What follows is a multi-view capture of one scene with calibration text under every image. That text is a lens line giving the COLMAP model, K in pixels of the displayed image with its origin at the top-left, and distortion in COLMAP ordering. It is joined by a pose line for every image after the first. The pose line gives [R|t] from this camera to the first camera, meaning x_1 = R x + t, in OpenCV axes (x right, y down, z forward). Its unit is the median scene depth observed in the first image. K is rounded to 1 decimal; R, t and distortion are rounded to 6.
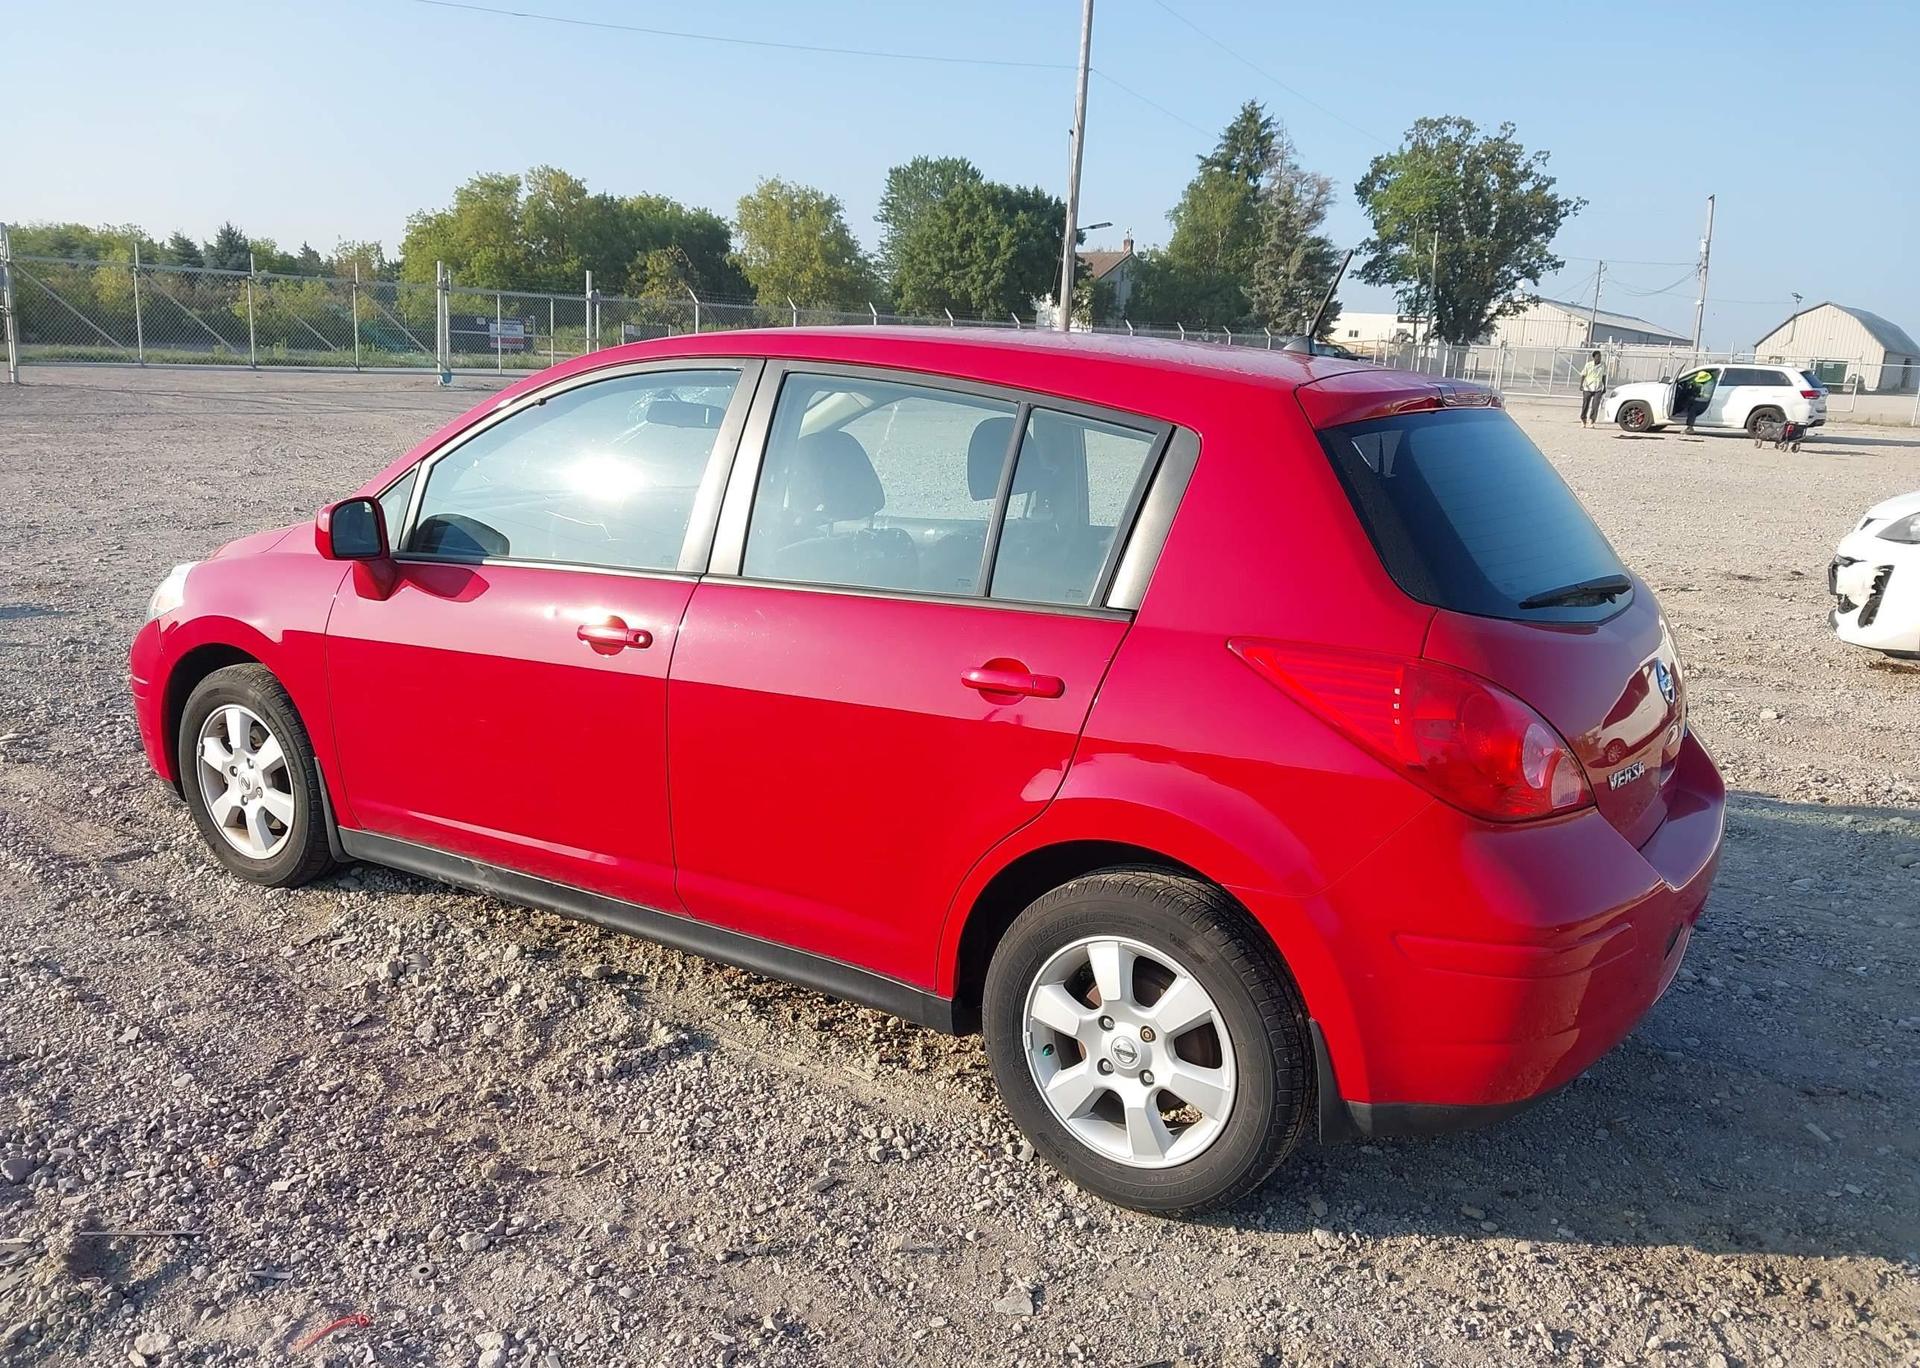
lens RADIAL K [[1518.3, 0, 945.5], [0, 1518.3, 664.8], [0, 0, 1]] dist [0.005911, -0.016319]
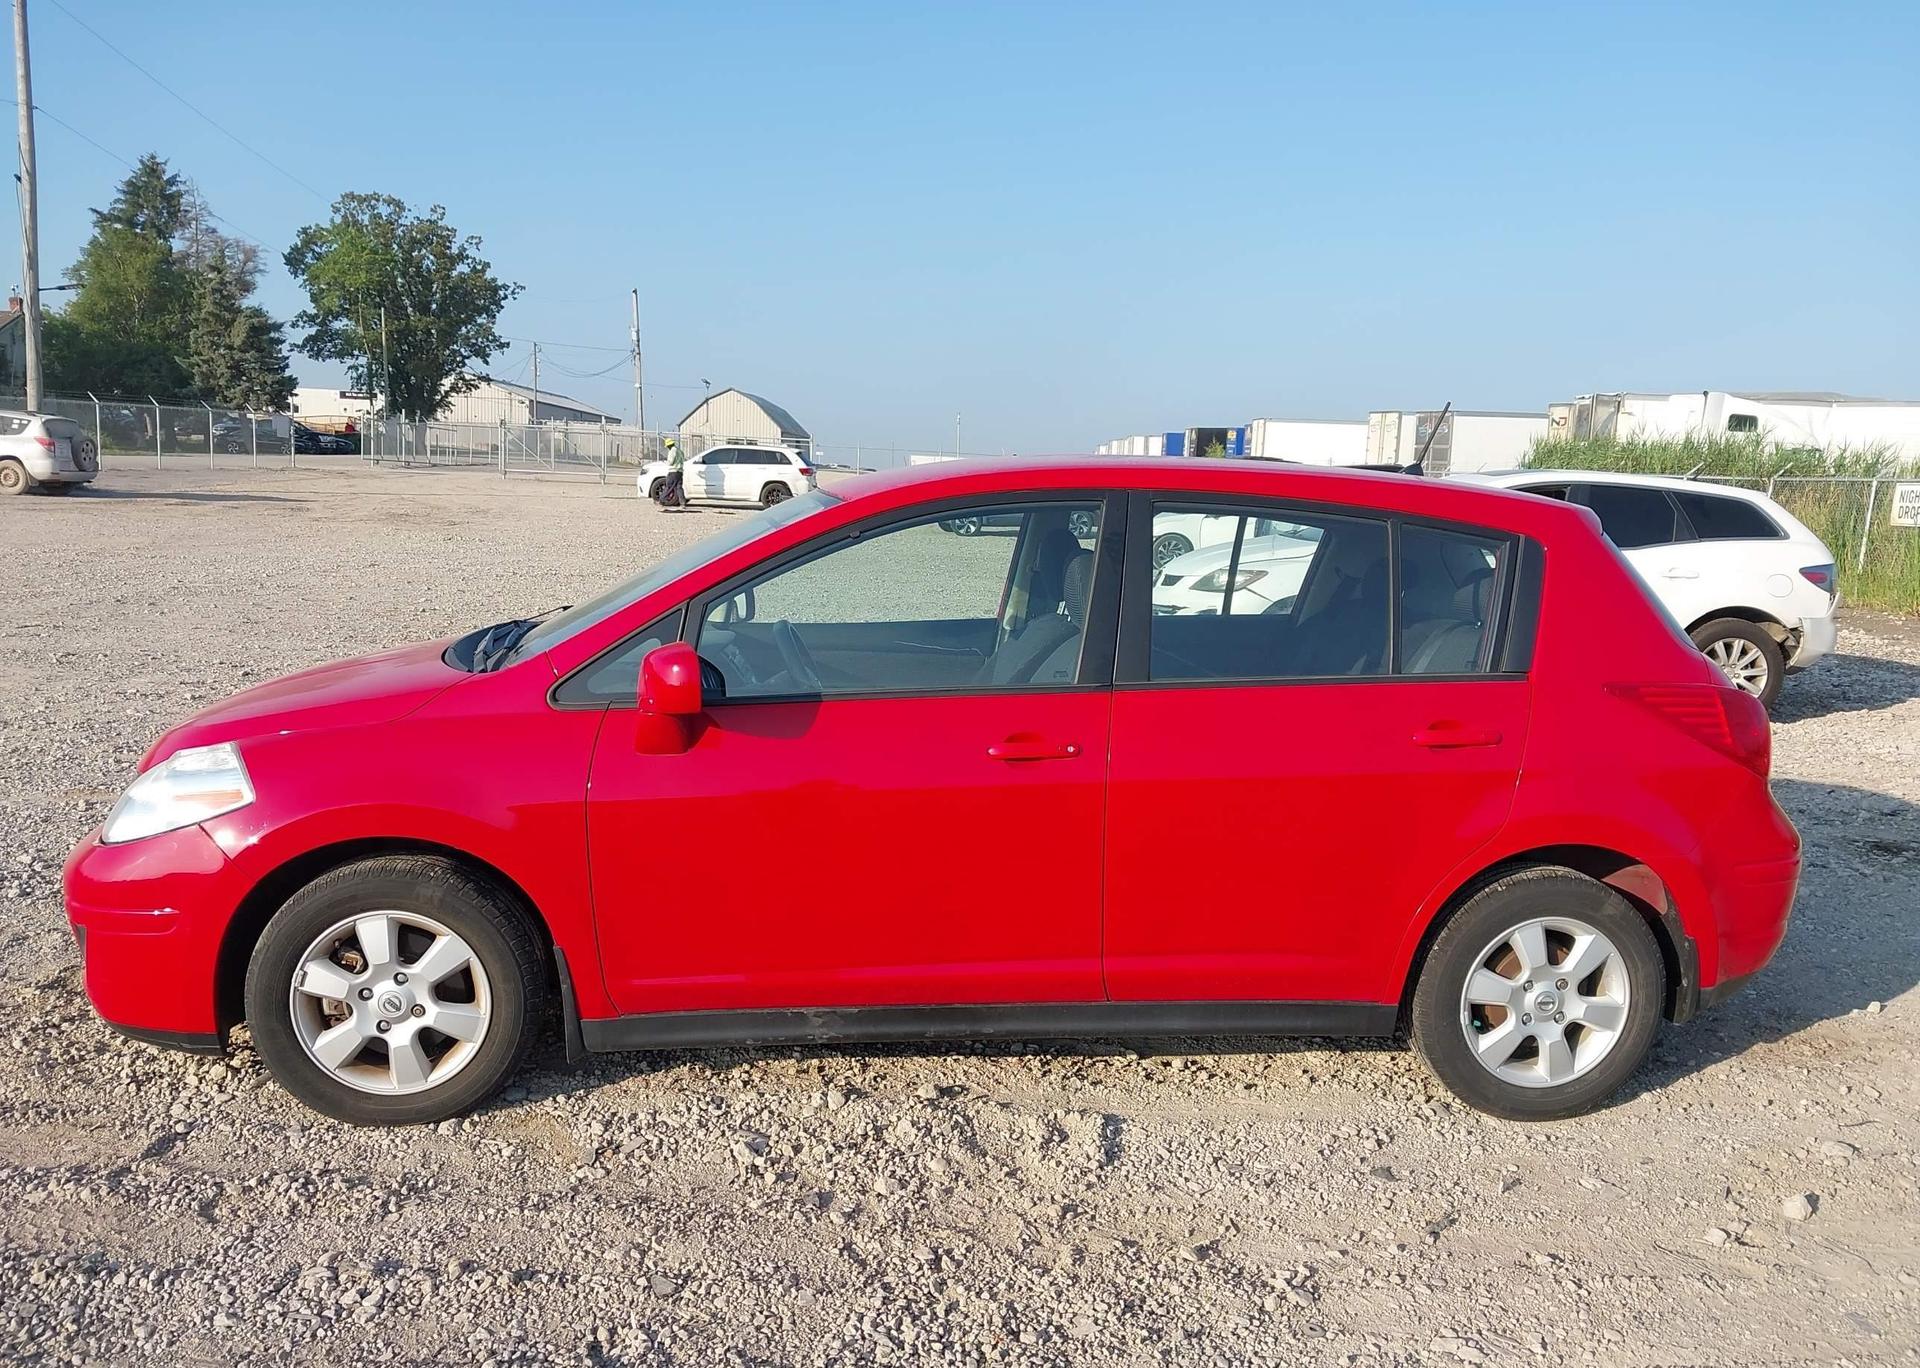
lens RADIAL K [[1518.3, 0, 959.8], [0, 1518.3, 685.9], [0, 0, 1]] dist [0.005911, -0.016319]
pose [[0.781162, -0.098581, 0.616496, -0.707924], [0.119849, 0.992768, 0.006888, -0.061415], [-0.612717, 0.068506, 0.787328, 0.155729]]
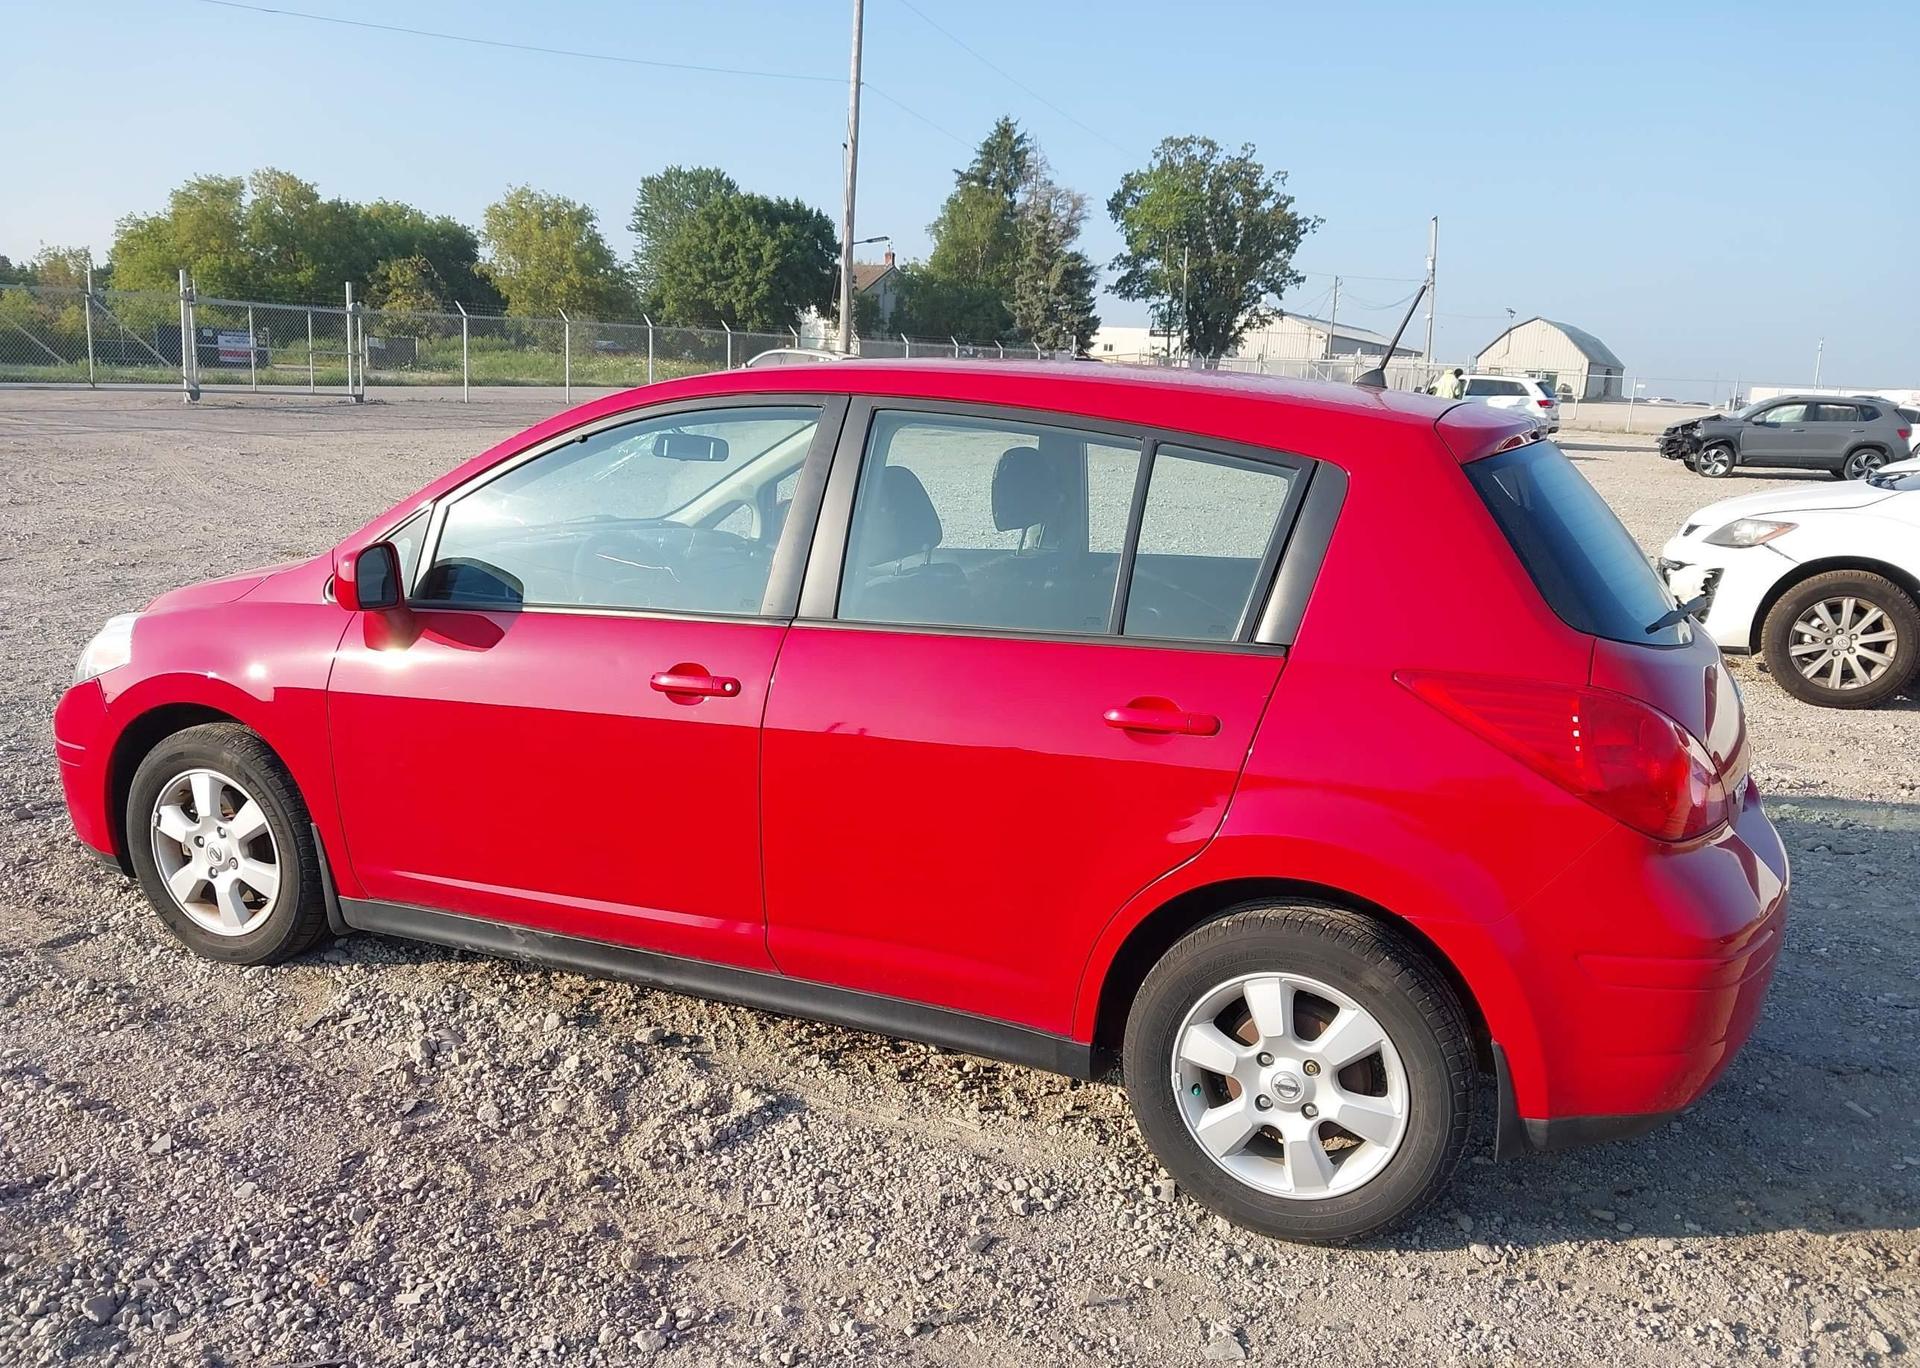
lens RADIAL K [[1518.3, 0, 949.0], [0, 1518.3, 687.5], [0, 0, 1]] dist [0.005911, -0.016319]
pose [[0.987788, -0.034342, 0.151974, -0.159578], [0.033359, 0.999403, 0.009012, -0.016027], [-0.152193, -0.003833, 0.988343, 0.028317]]
